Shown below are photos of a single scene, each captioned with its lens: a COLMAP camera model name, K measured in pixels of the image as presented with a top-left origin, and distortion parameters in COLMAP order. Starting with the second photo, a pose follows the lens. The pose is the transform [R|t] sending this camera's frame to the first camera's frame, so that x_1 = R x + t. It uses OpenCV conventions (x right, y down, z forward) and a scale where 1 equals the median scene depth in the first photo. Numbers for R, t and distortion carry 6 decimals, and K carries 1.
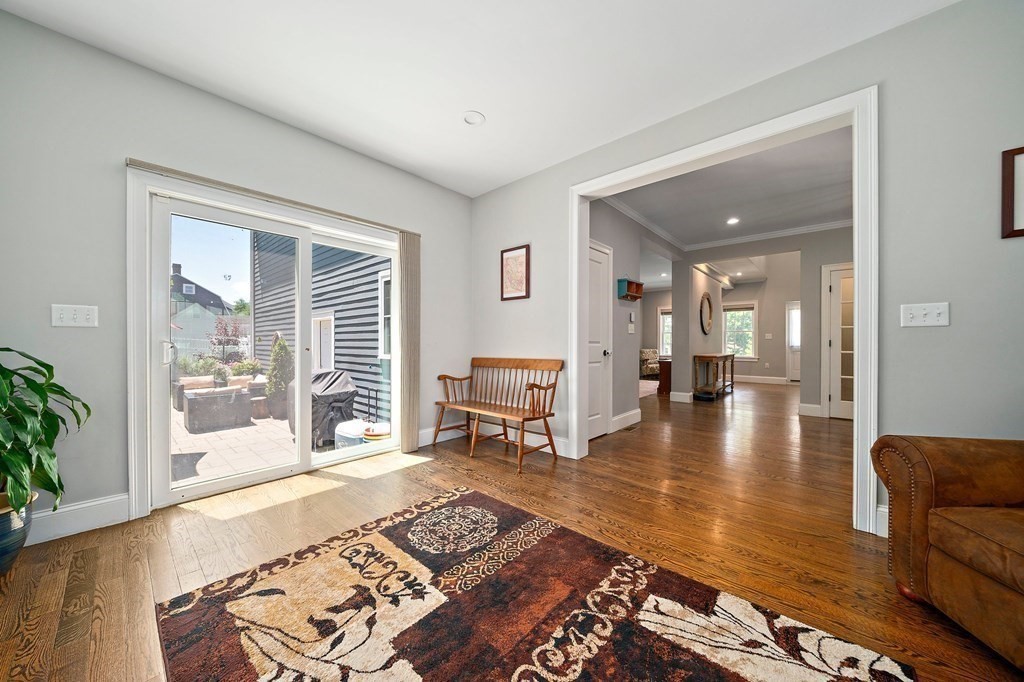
lens RADIAL K [[345.9, 0, 512.0], [0, 345.9, 341.0], [0, 0, 1]] dist [-0.007641, -0.000034]
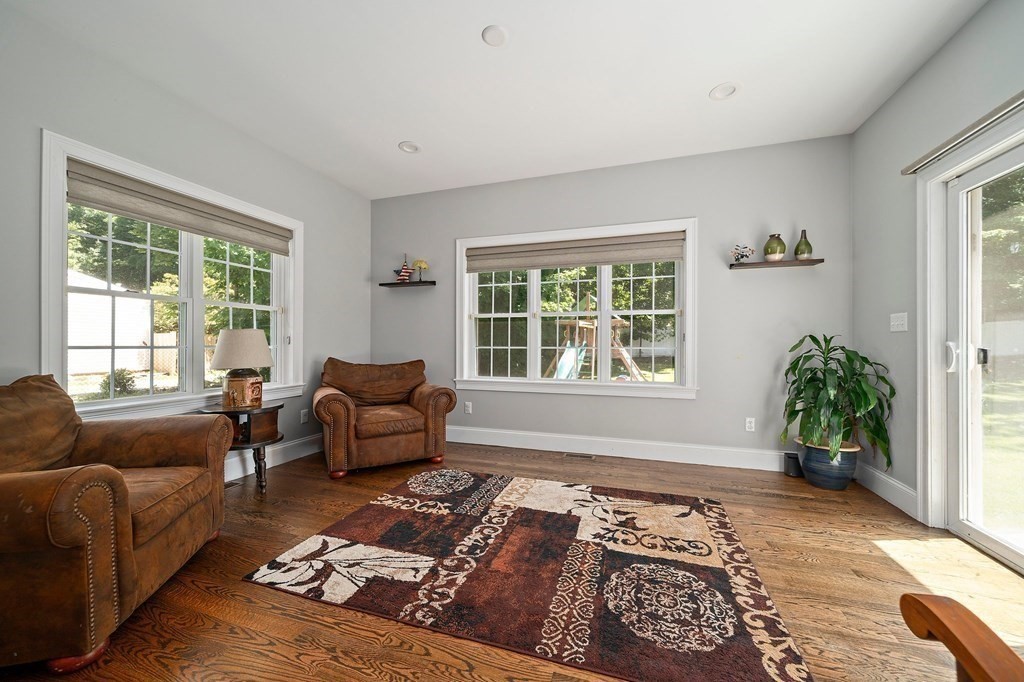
lens RADIAL K [[400.0, 0, 510.3], [0, 400.0, 345.3], [0, 0, 1]] dist [-0.002506, -0.000158]
pose [[-0.920002, -0.000203, -0.391913, 0.594229], [-0.001031, 0.999998, 0.001901, 0.009431], [0.391912, 0.002153, -0.920000, 2.126717]]
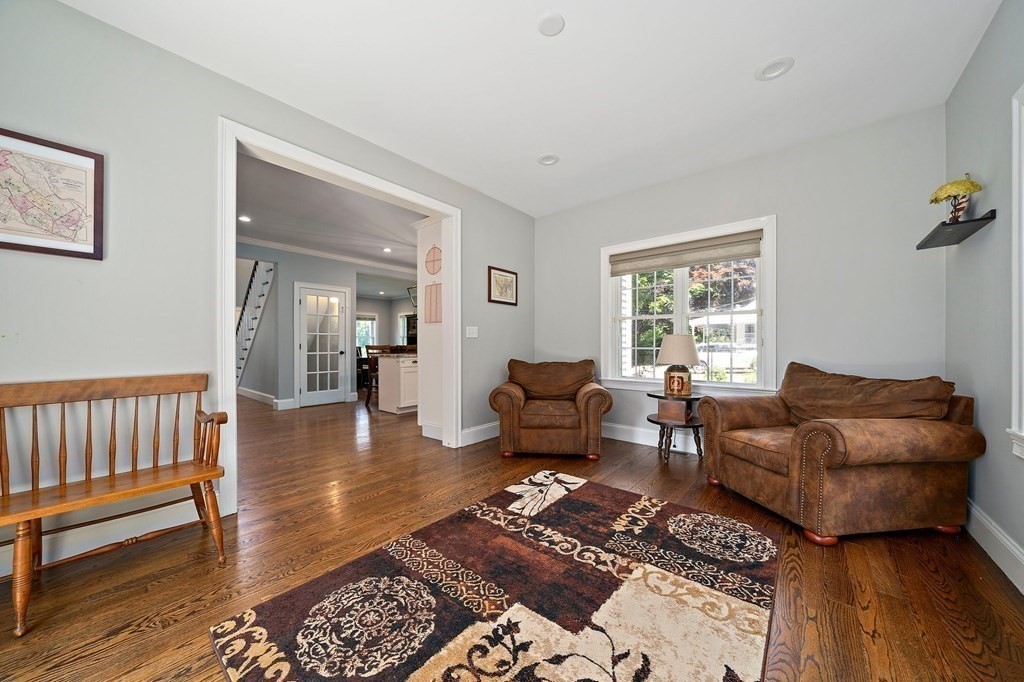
lens RADIAL K [[345.7, 0, 506.6], [0, 345.7, 347.2], [0, 0, 1]] dist [-0.008344, 0.000058]
pose [[0.001285, -0.005402, 0.999985, -1.092570], [-0.002967, 0.999981, 0.005406, 0.000327], [-0.999995, -0.002974, 0.001269, 0.953466]]
